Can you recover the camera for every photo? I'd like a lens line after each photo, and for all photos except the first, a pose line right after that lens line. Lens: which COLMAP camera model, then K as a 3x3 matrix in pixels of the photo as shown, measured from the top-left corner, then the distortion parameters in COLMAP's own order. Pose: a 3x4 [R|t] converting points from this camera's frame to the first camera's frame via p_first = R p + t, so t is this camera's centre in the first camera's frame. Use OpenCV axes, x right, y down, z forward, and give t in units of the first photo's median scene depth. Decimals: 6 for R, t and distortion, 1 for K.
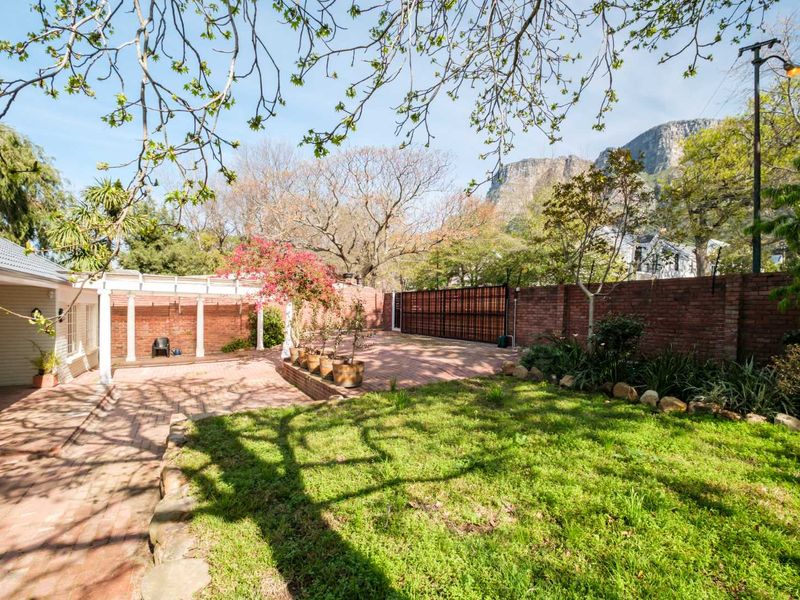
lens RADIAL K [[395.7, 0, 430.3], [0, 395.7, 318.3], [0, 0, 1]] dist [-0.009888, 0.000434]
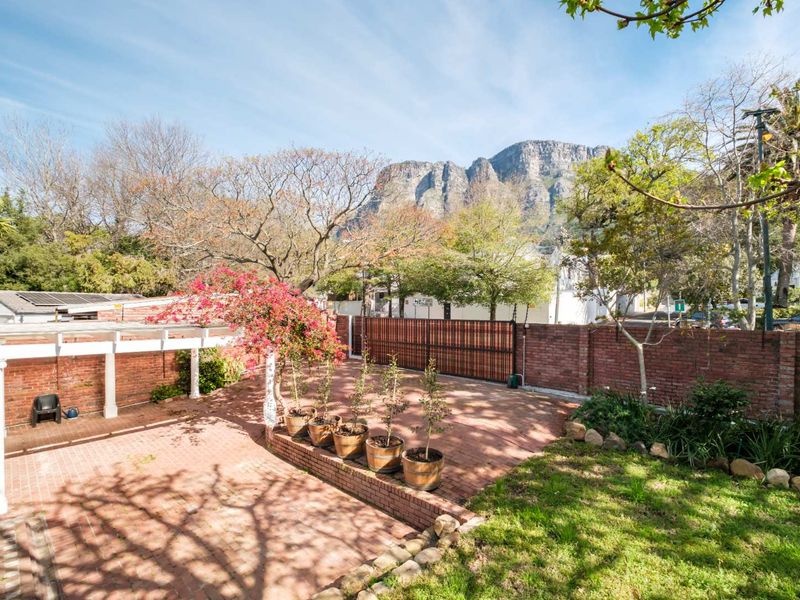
lens RADIAL K [[386.3, 0, 433.1], [0, 386.3, 310.3], [0, 0, 1]] dist [-0.009335, -0.000444]
pose [[0.957527, -0.014400, 0.287983, -0.213892], [0.016774, 0.999843, -0.005777, -0.088779], [-0.287855, 0.010362, 0.957618, 0.141945]]
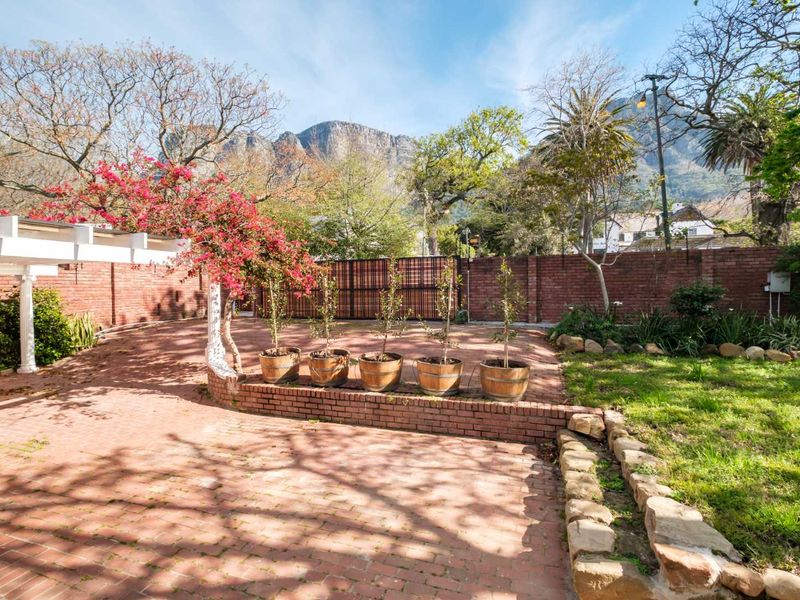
lens RADIAL K [[390.5, 0, 400.7], [0, 390.5, 288.2], [0, 0, 1]] dist [-0.006466, -0.000425]
pose [[0.777631, -0.033899, 0.627807, -0.400645], [0.039862, 0.999195, 0.004577, -0.014573], [-0.627456, 0.021467, 0.778356, 0.314529]]
